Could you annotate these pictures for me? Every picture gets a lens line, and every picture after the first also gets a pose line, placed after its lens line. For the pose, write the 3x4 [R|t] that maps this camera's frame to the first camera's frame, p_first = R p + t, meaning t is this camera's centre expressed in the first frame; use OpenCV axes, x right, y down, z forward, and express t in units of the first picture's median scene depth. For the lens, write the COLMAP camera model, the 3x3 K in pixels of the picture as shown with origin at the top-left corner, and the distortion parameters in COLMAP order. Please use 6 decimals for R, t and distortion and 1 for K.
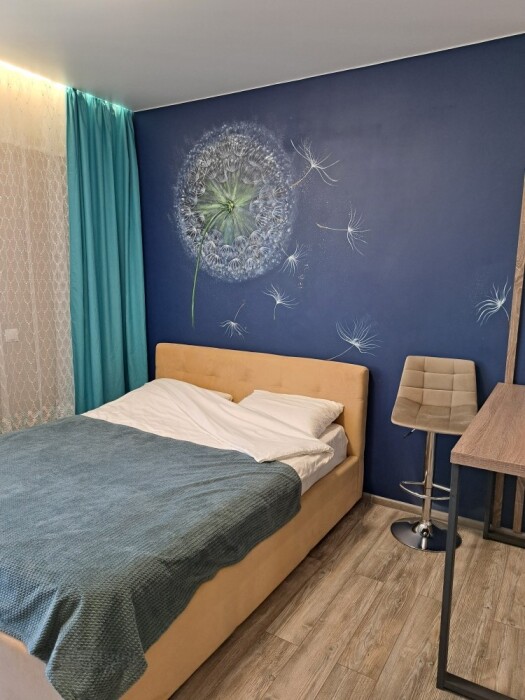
lens RADIAL K [[501.5, 0, 271.3], [0, 501.5, 361.1], [0, 0, 1]] dist [0.033572, -0.022075]
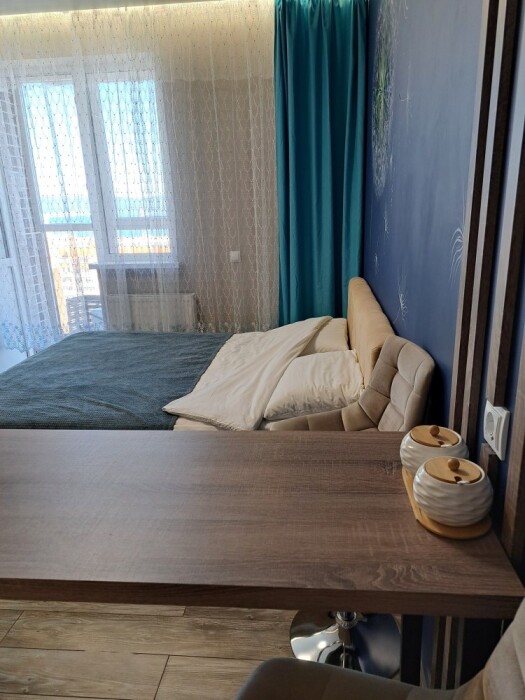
lens RADIAL K [[501.5, 0, 271.3], [0, 501.5, 361.1], [0, 0, 1]] dist [0.033572, -0.022075]
pose [[0.434108, 0.231421, -0.870629, 0.619219], [-0.119059, 0.972702, 0.199188, -0.060334], [0.892959, 0.017188, 0.449810, 0.591811]]
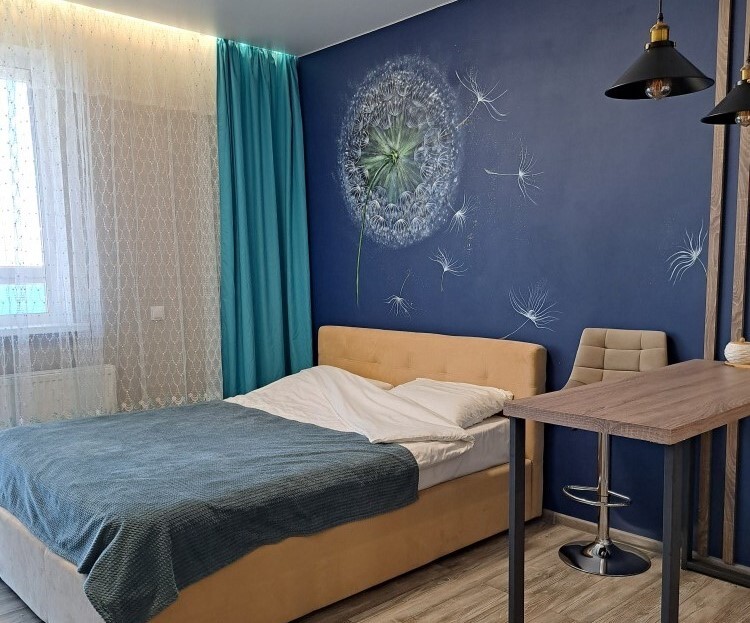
lens RADIAL K [[711.2, 0, 397.5], [0, 711.2, 366.9], [0, 0, 1]] dist [0.030059, -0.009178]
pose [[0.964094, 0.009634, -0.265387, 0.262112], [-0.018781, 0.999313, -0.031950, 0.083552], [0.264897, 0.035787, 0.963613, -0.133102]]
